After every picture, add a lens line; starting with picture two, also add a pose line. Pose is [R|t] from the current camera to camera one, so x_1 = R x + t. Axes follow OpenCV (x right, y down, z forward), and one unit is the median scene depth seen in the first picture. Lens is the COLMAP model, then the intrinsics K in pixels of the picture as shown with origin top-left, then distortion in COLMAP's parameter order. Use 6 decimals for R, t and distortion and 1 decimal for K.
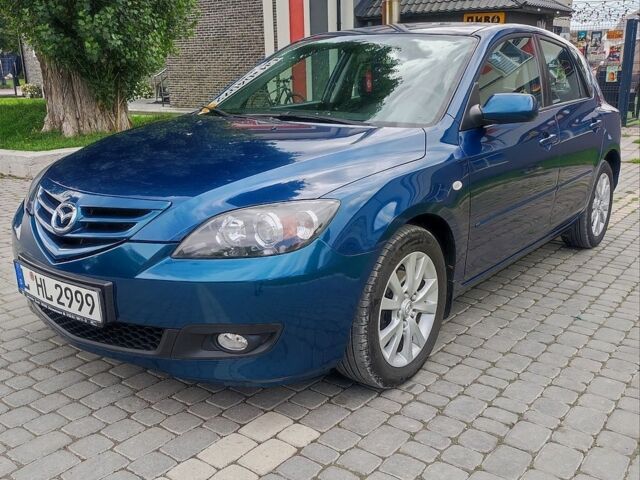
lens RADIAL K [[627.3, 0, 320.0], [0, 627.3, 240.0], [0, 0, 1]] dist [0.015819, -0.009796]
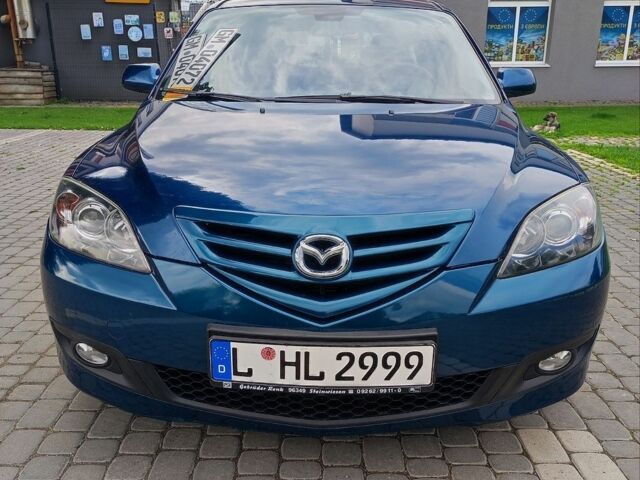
lens RADIAL K [[627.3, 0, 320.0], [0, 627.3, 240.0], [0, 0, 1]] dist [0.015819, -0.009796]
pose [[0.804718, -0.165449, 0.570136, -0.811181], [0.150254, 0.985873, 0.074016, -0.105937], [-0.574328, 0.026103, 0.818209, 0.450826]]
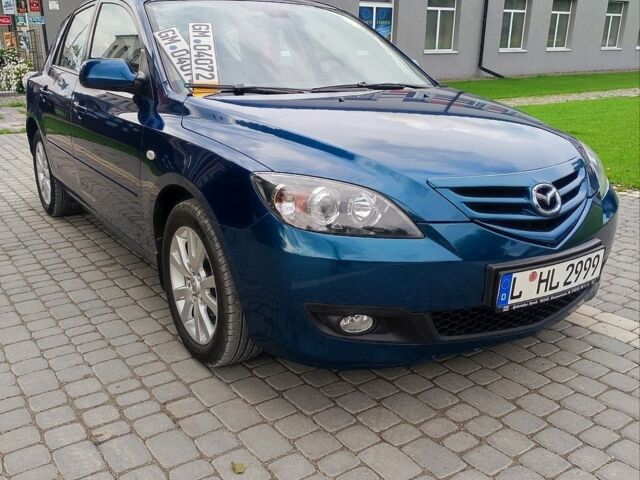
lens RADIAL K [[627.3, 0, 320.0], [0, 627.3, 240.0], [0, 0, 1]] dist [0.015819, -0.009796]
pose [[0.317215, -0.281795, 0.905520, -1.404727], [0.237426, 0.948024, 0.211849, -0.260900], [-0.918152, 0.147793, 0.367633, 0.994447]]
